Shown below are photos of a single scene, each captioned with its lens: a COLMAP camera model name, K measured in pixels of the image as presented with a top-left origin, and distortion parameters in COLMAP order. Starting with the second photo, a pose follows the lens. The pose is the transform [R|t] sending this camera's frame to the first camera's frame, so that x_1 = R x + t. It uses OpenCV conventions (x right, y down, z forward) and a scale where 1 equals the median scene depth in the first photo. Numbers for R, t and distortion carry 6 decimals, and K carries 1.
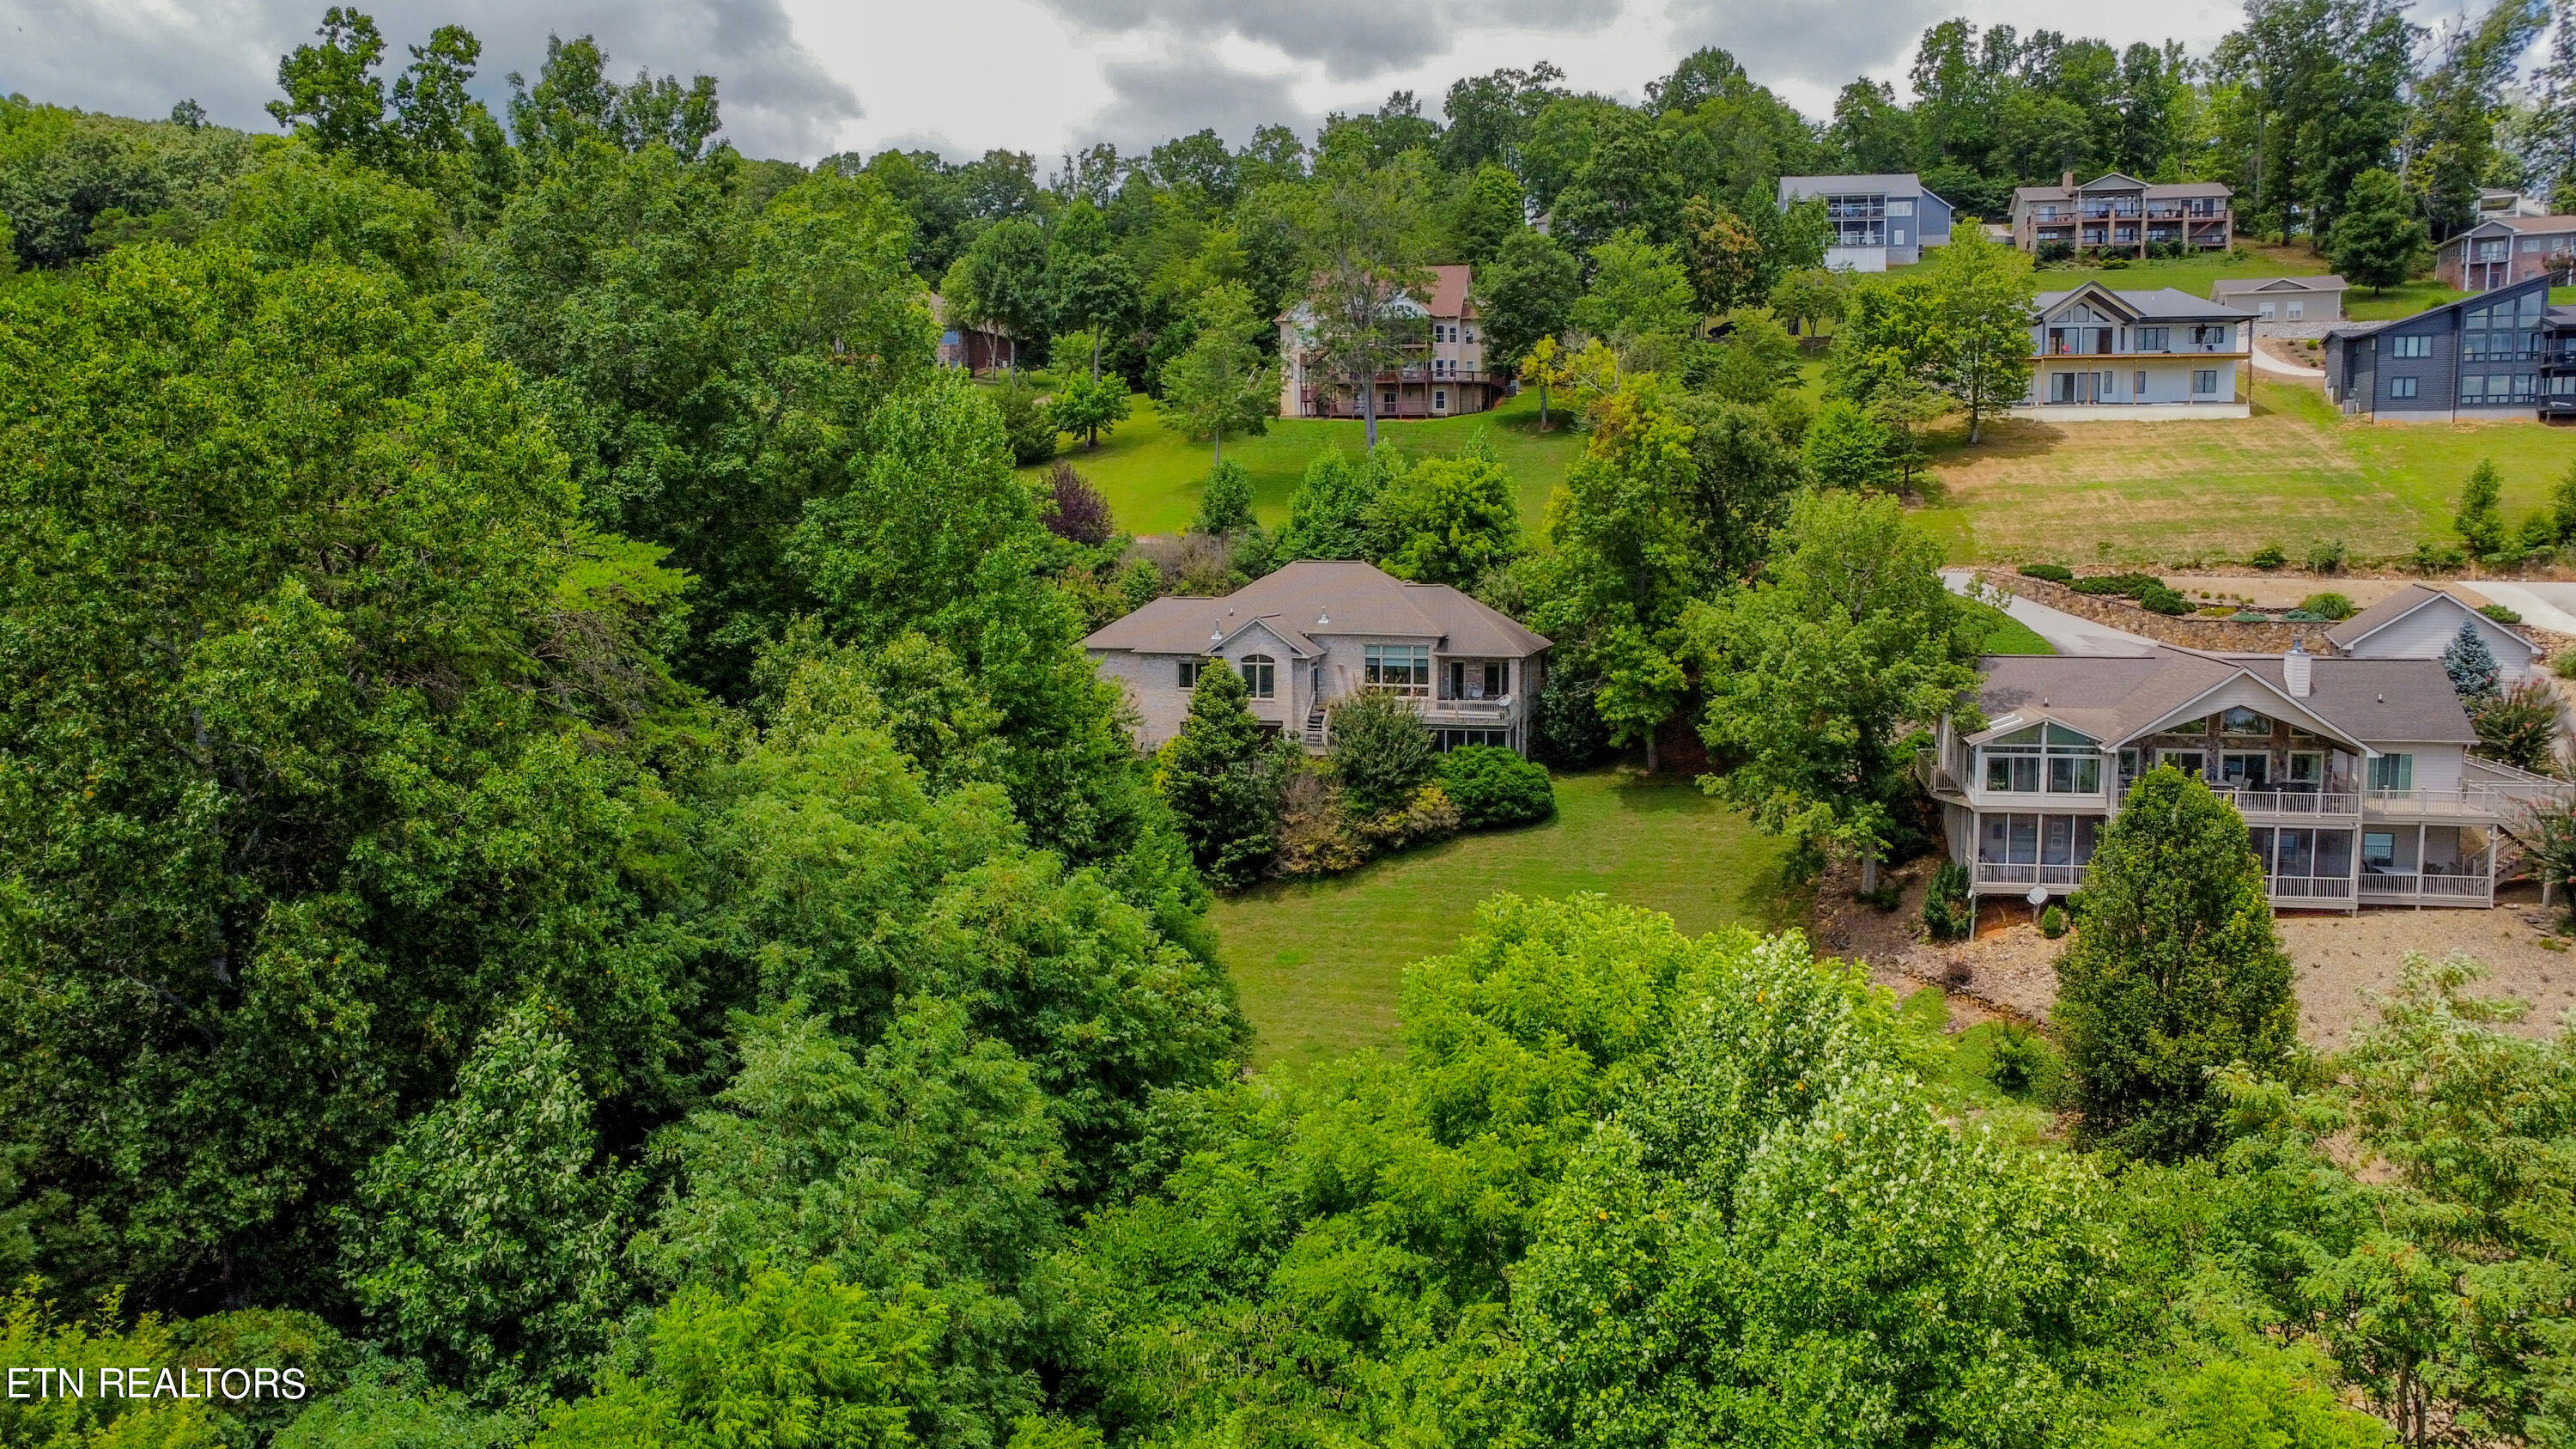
lens RADIAL K [[1930.3, 0, 1290.9], [0, 1930.3, 678.7], [0, 0, 1]] dist [-0.228184, 0.454831]
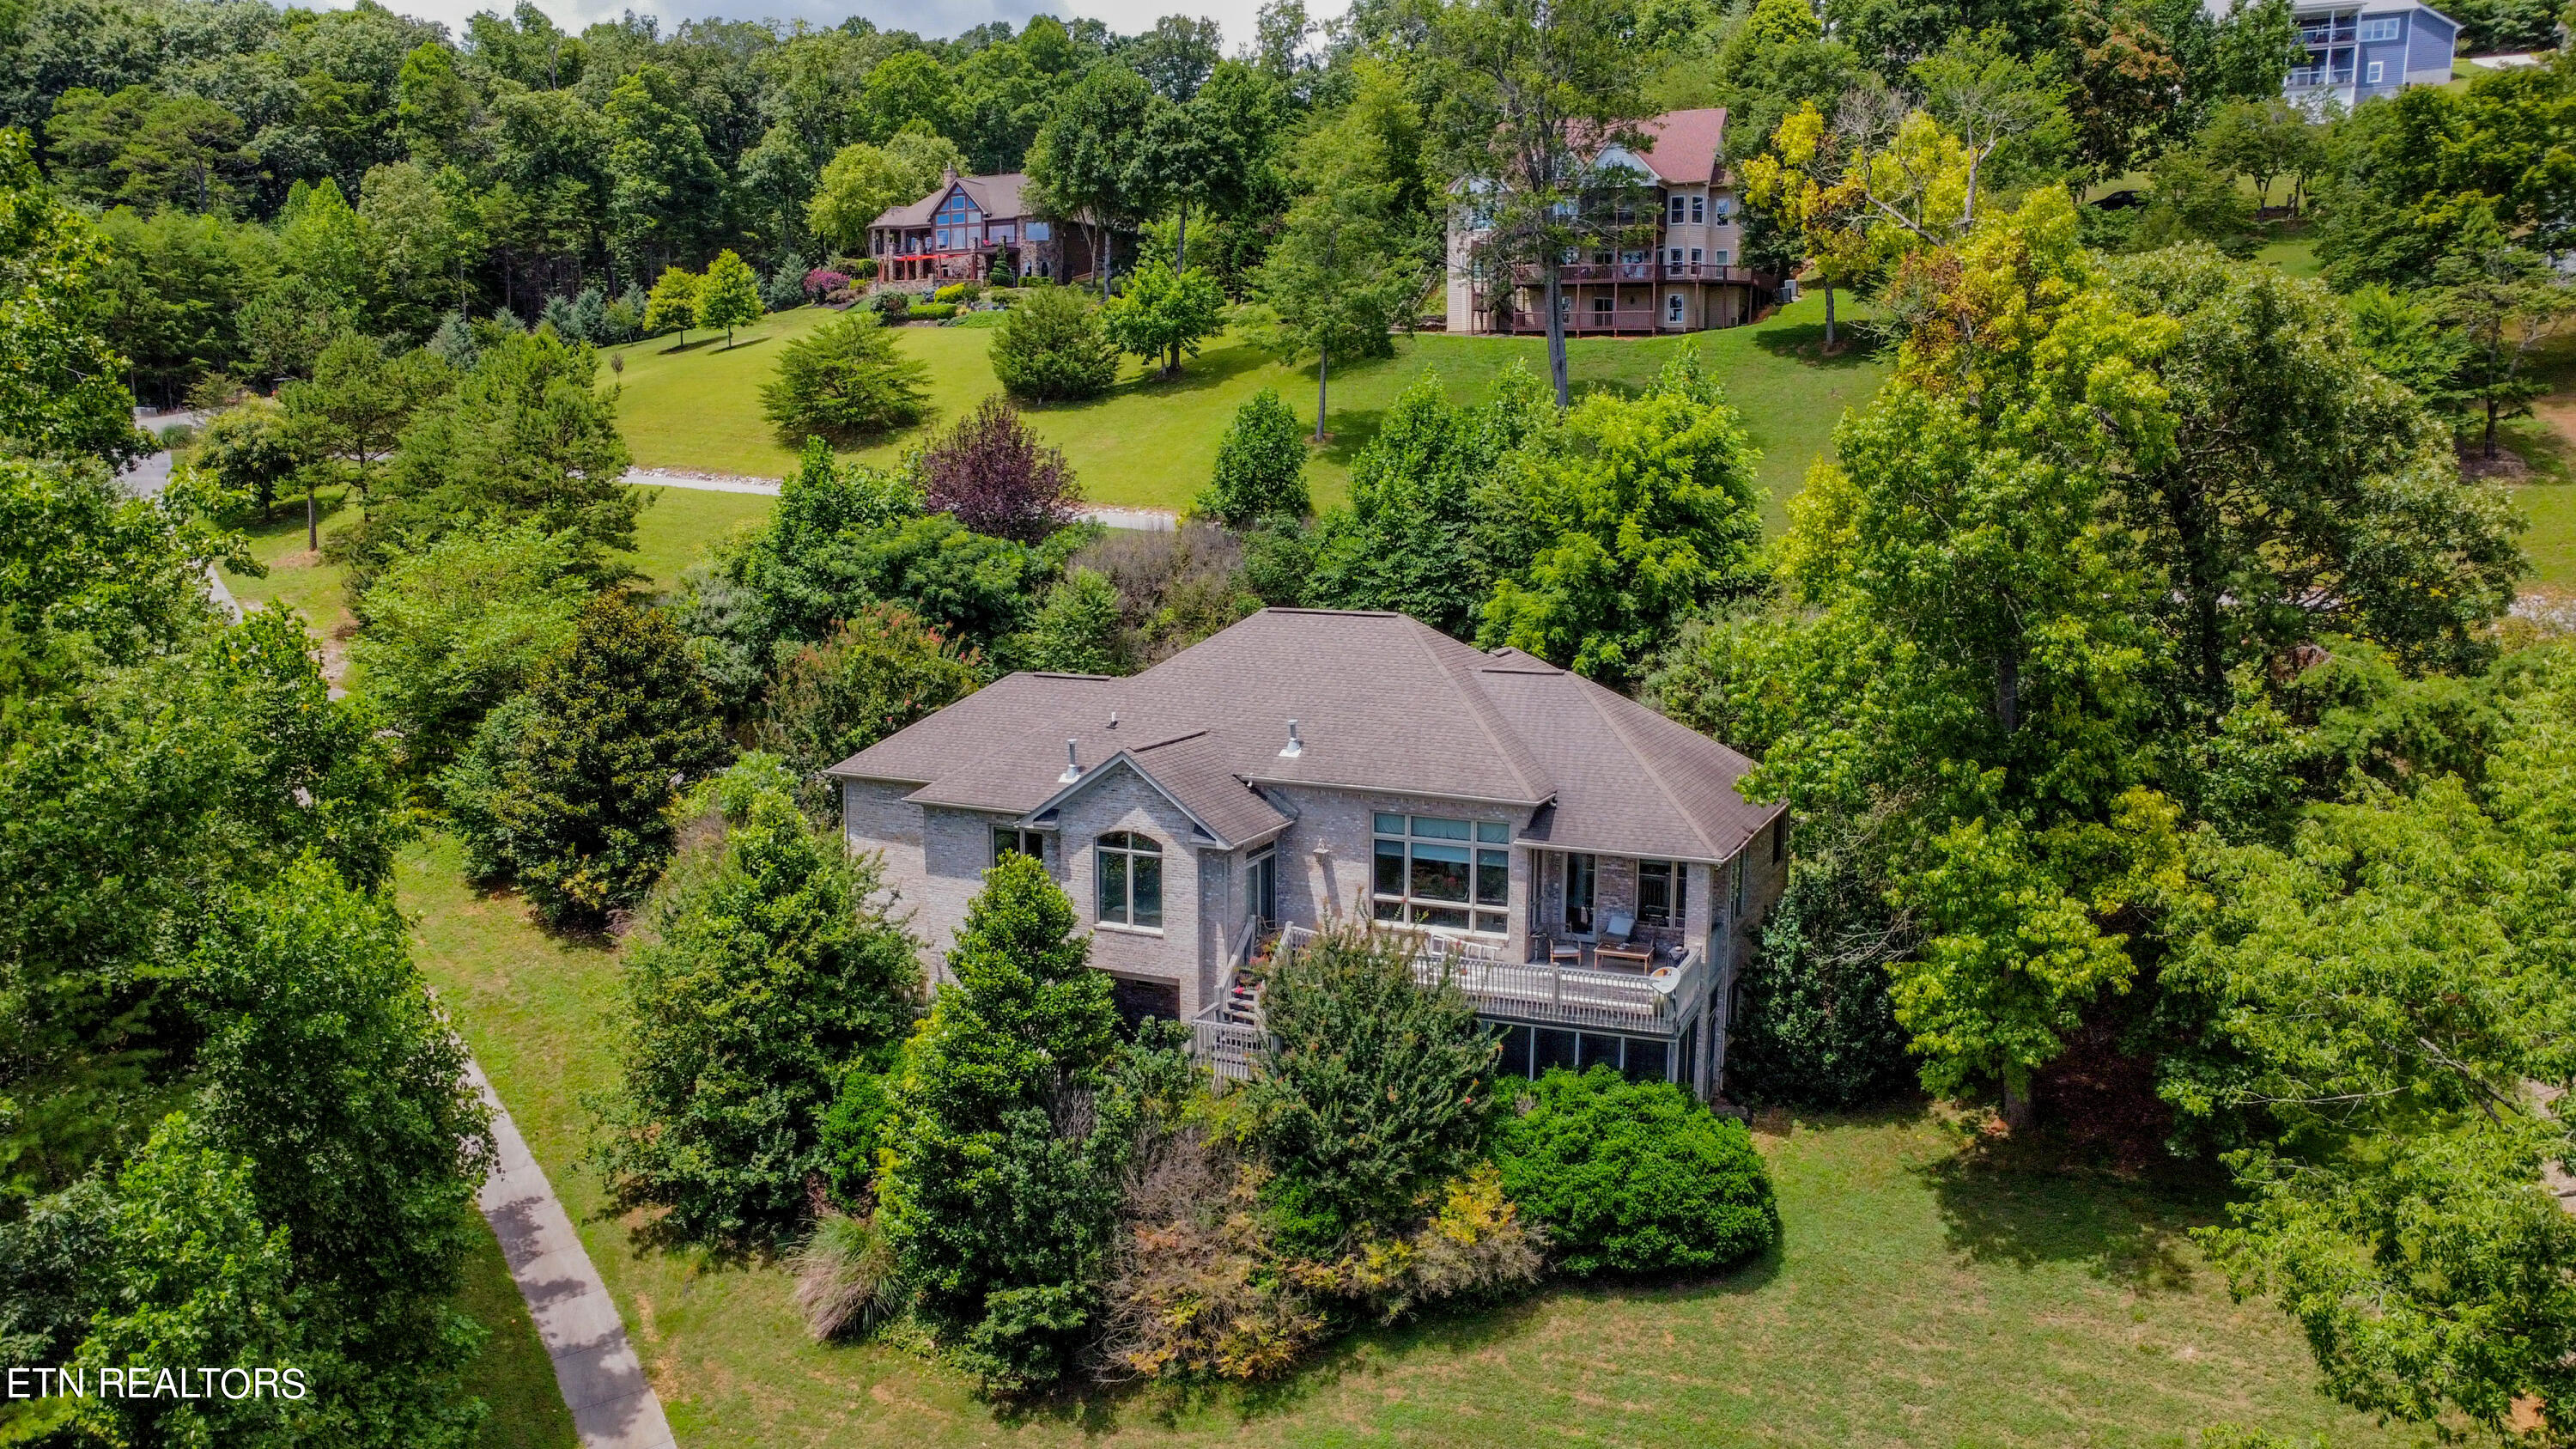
lens RADIAL K [[1832.3, 0, 1300.0], [0, 1832.3, 713.8], [0, 0, 1]] dist [-0.184633, 0.317763]
pose [[0.986739, 0.028683, -0.159763, 0.089913], [-0.018678, 0.997790, 0.063774, -0.067445], [0.161239, -0.059944, 0.985093, 0.576309]]
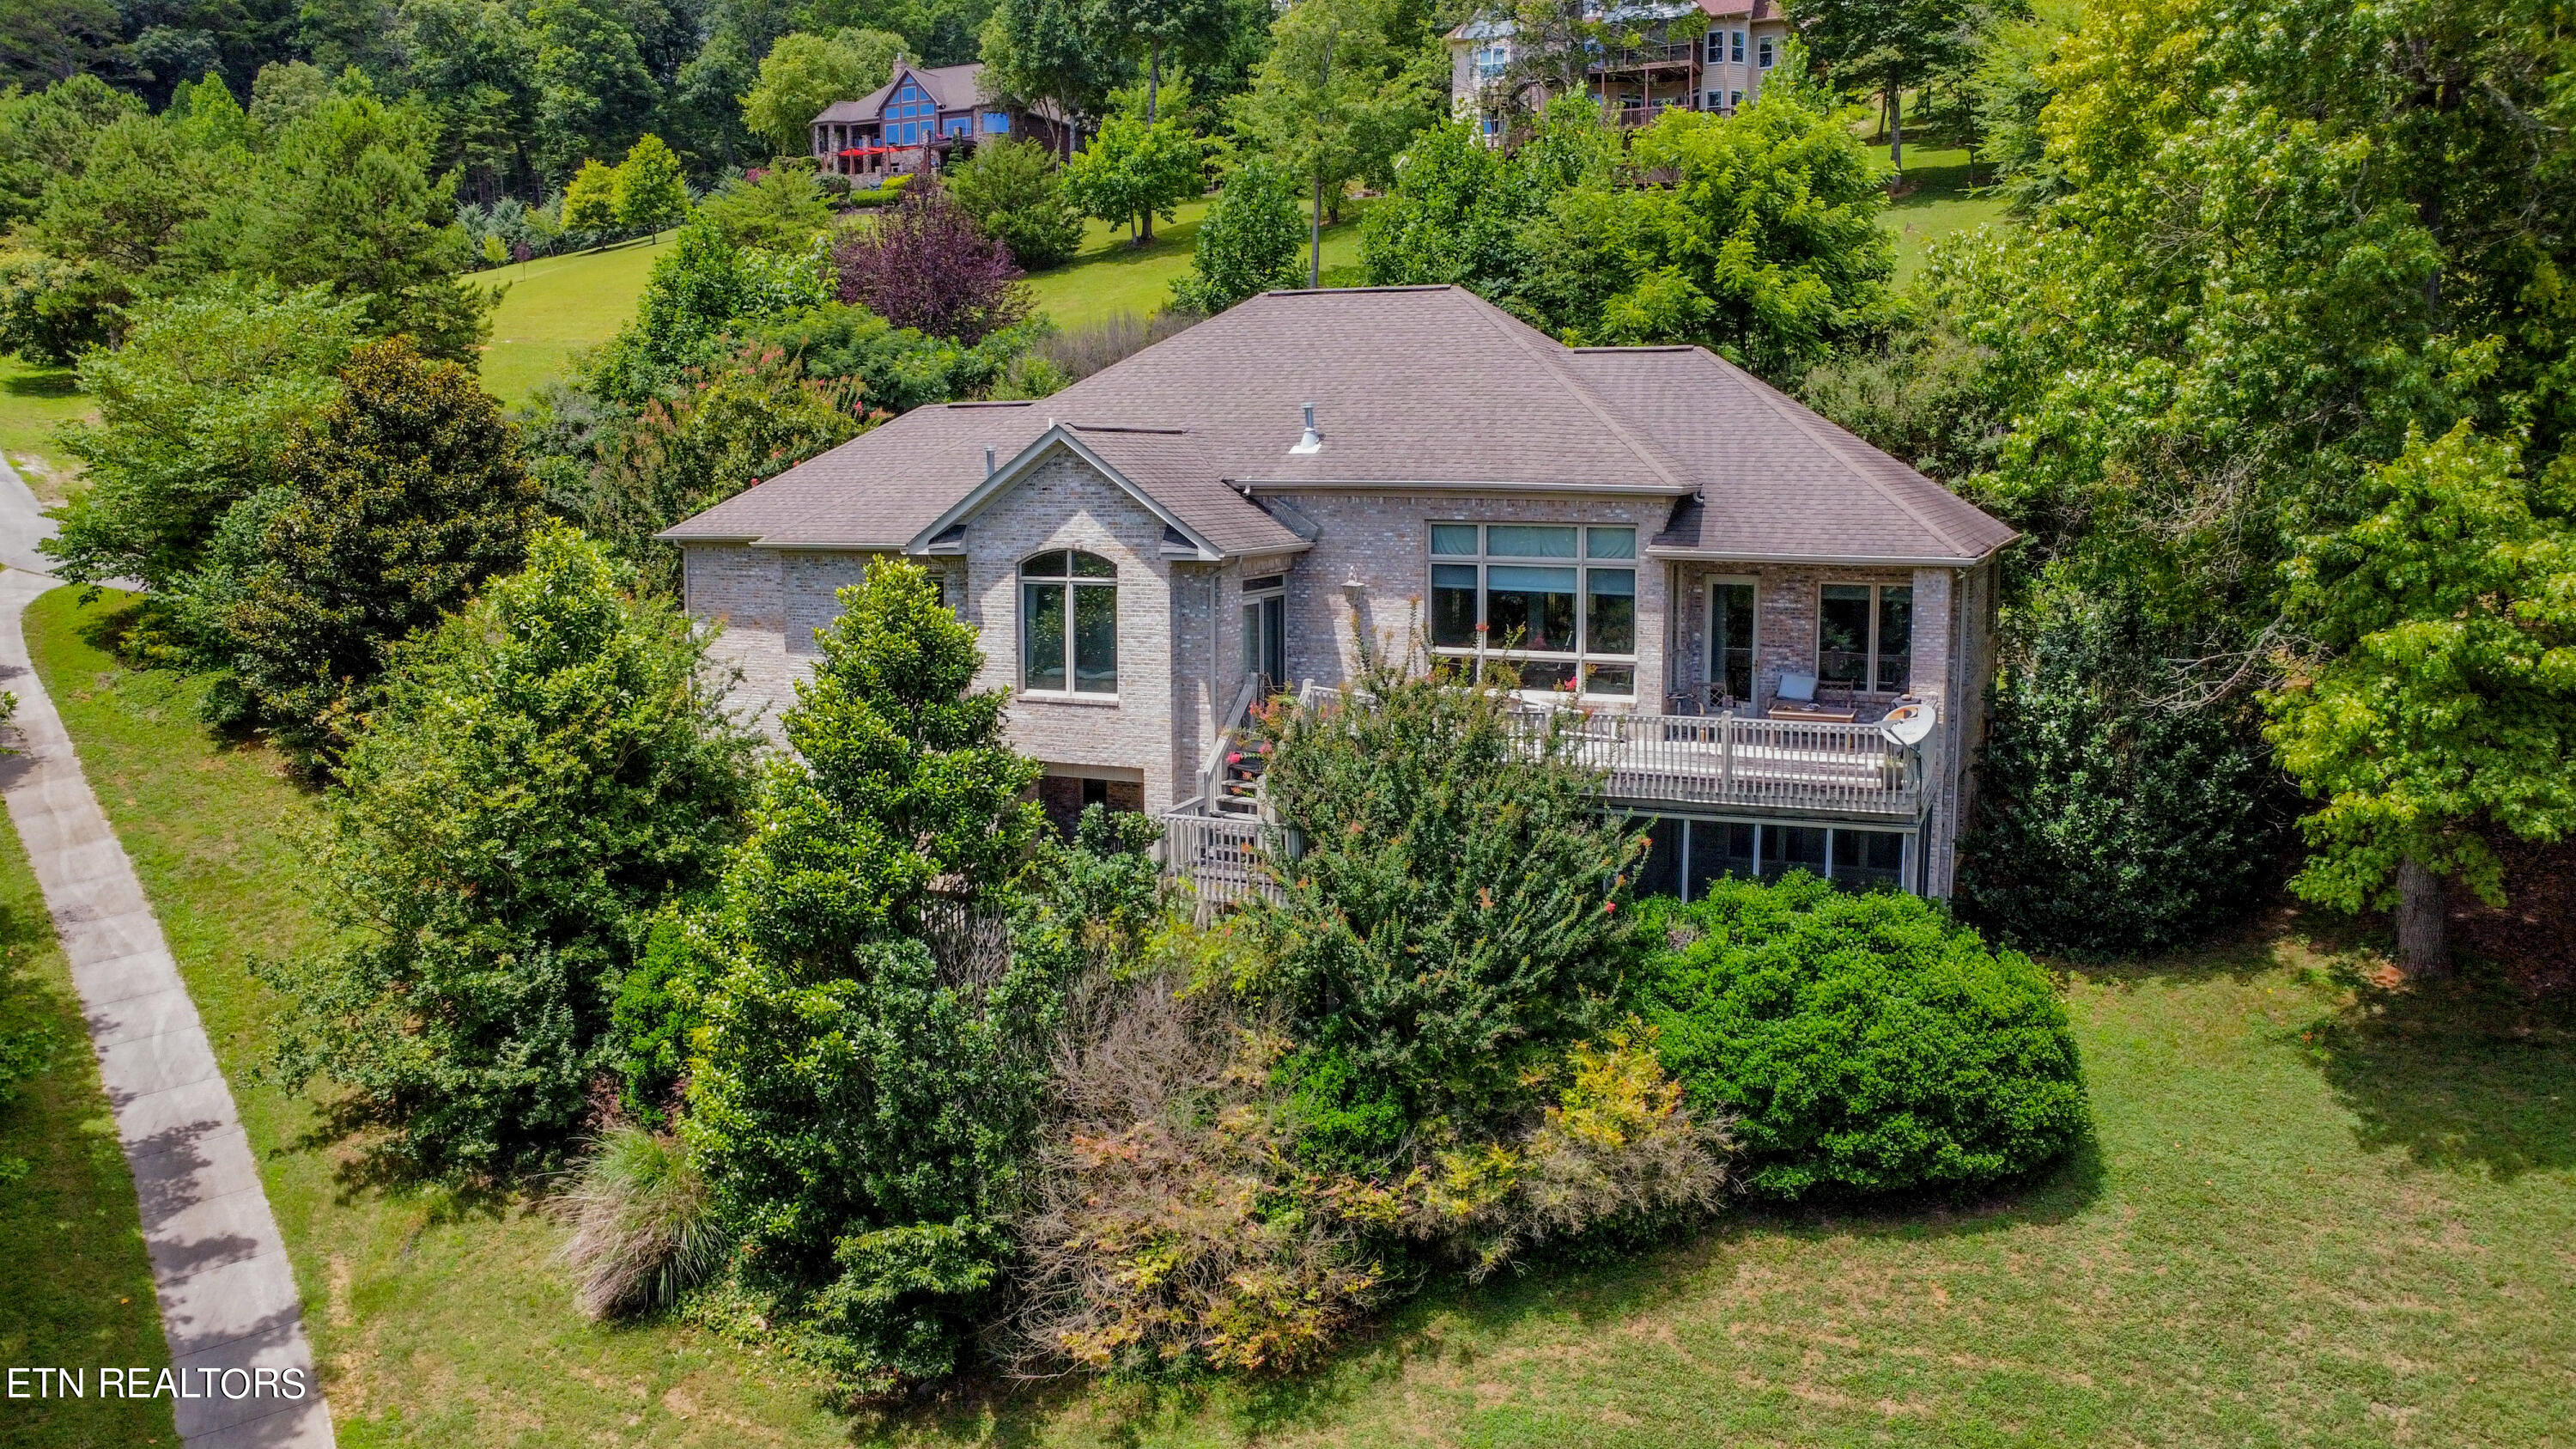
lens RADIAL K [[1810.1, 0, 1288.0], [0, 1810.1, 724.5], [0, 0, 1]] dist [-0.127998, 0.165174]
pose [[0.987640, 0.019361, -0.155540, 0.061894], [-0.009623, 0.997960, 0.063118, -0.003469], [0.156444, -0.060841, 0.985811, 0.712715]]
